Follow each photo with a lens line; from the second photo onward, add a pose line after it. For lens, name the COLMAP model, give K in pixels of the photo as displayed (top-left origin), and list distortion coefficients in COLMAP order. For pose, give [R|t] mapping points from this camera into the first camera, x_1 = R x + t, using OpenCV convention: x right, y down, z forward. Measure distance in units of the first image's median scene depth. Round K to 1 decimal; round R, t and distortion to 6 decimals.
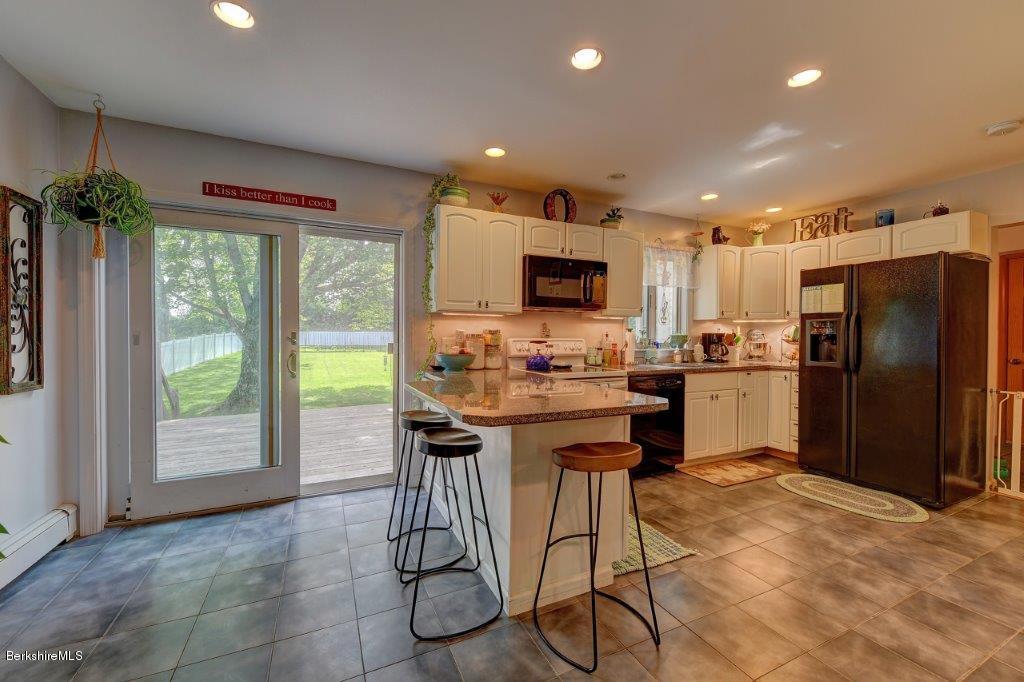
lens RADIAL K [[415.3, 0, 512.0], [0, 415.3, 341.0], [0, 0, 1]] dist [-0.001734, -0.000391]
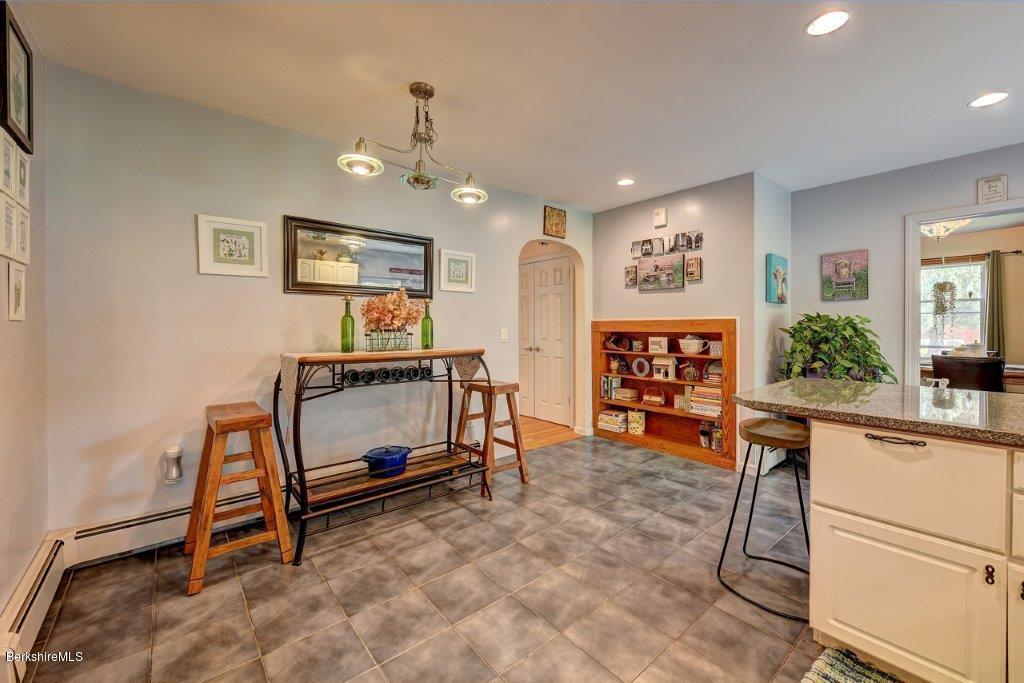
lens RADIAL K [[403.2, 0, 509.0], [0, 403.2, 329.5], [0, 0, 1]] dist [-0.001688, -0.000309]
pose [[-0.972288, -0.004813, -0.233736, 0.581509], [-0.009097, 0.999810, 0.017252, -0.010717], [0.233609, 0.018900, -0.972147, 0.937095]]
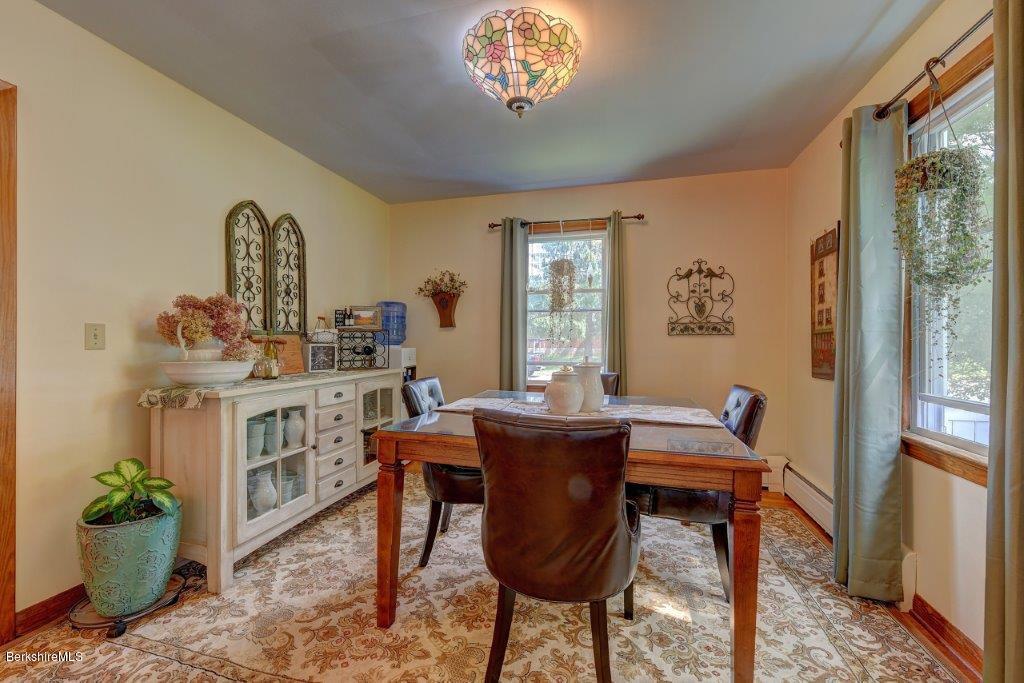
lens RADIAL K [[415.3, 0, 512.0], [0, 415.3, 341.5], [0, 0, 1]] dist [-0.001734, -0.000391]
pose [[-0.651657, -0.002011, -0.758511, -0.607141], [-0.014652, 0.999843, 0.009937, 0.003916], [0.758373, 0.017590, -0.651584, 0.364153]]
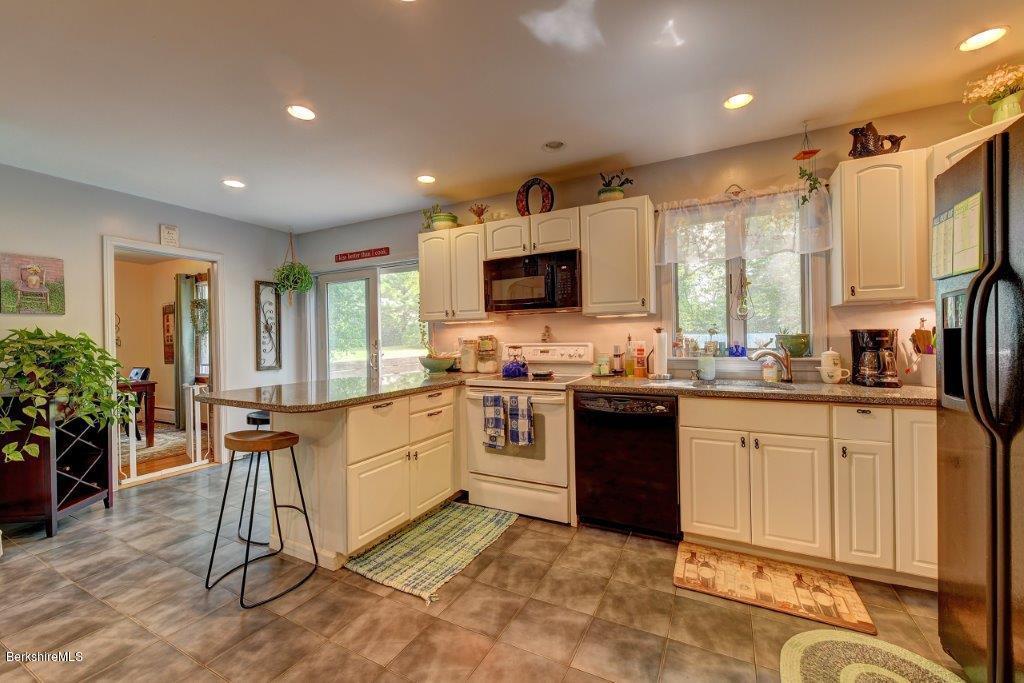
lens RADIAL K [[415.3, 0, 512.0], [0, 415.3, 341.5], [0, 0, 1]] dist [-0.001734, -0.000391]
pose [[0.596202, -0.010463, -0.802766, 0.820842], [0.006978, 0.999945, -0.007850, -0.003518], [0.802804, -0.000921, 0.596242, 0.425512]]
